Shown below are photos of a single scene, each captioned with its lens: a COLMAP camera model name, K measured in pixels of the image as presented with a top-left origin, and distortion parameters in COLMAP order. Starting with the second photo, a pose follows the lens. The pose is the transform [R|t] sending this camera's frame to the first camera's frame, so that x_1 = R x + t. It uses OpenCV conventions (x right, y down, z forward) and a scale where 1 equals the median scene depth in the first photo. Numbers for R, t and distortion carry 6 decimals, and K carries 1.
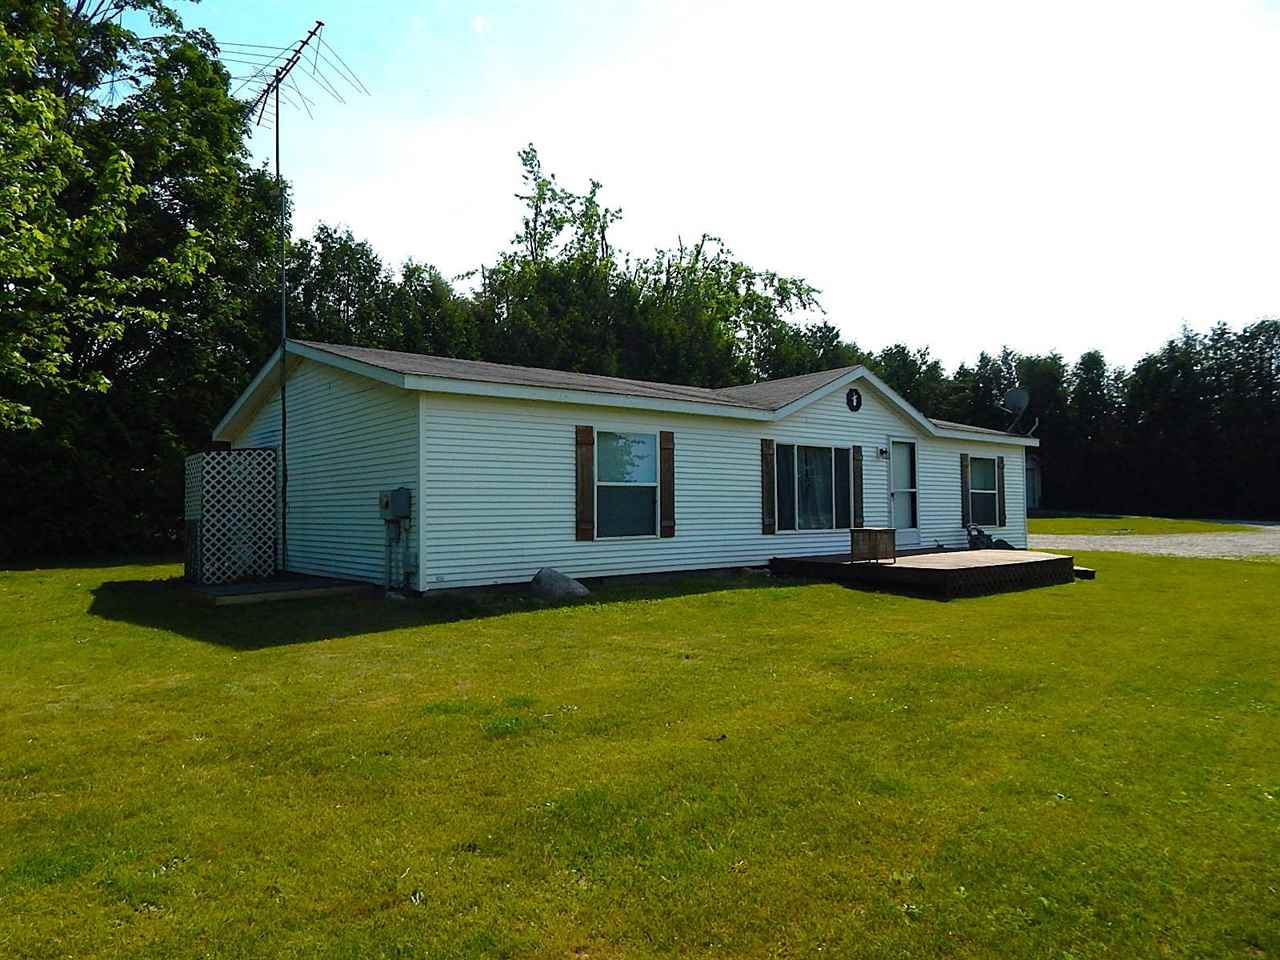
lens RADIAL K [[846.3, 0, 640.0], [0, 846.3, 480.0], [0, 0, 1]] dist [0.009834, -0.000042]
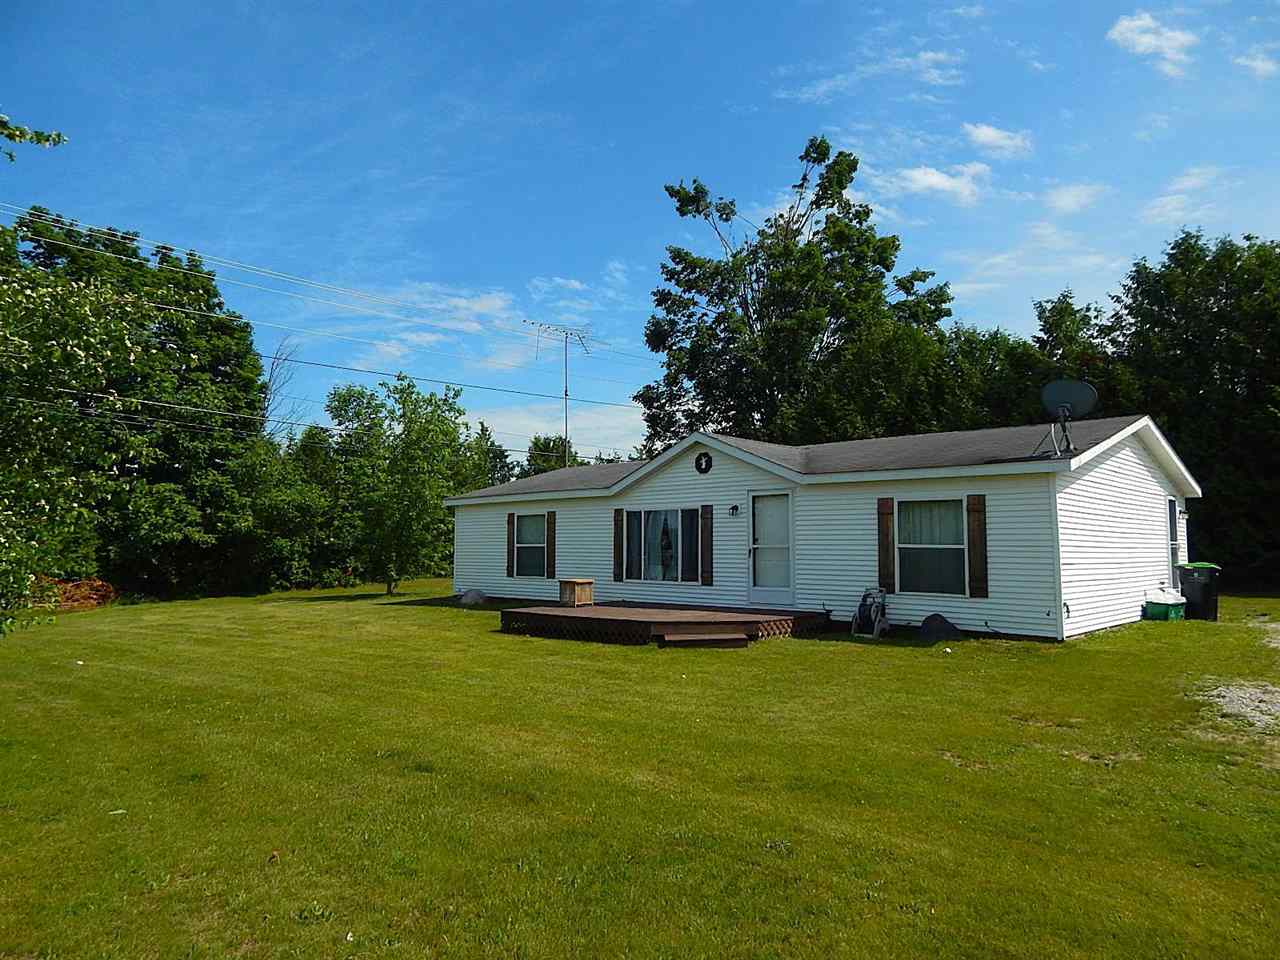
lens RADIAL K [[846.3, 0, 640.0], [0, 846.3, 480.0], [0, 0, 1]] dist [0.009834, -0.000042]
pose [[0.122735, -0.085158, -0.988779, 1.422985], [0.019879, 0.996323, -0.083340, 0.017060], [0.992240, -0.009427, 0.123977, 0.851046]]
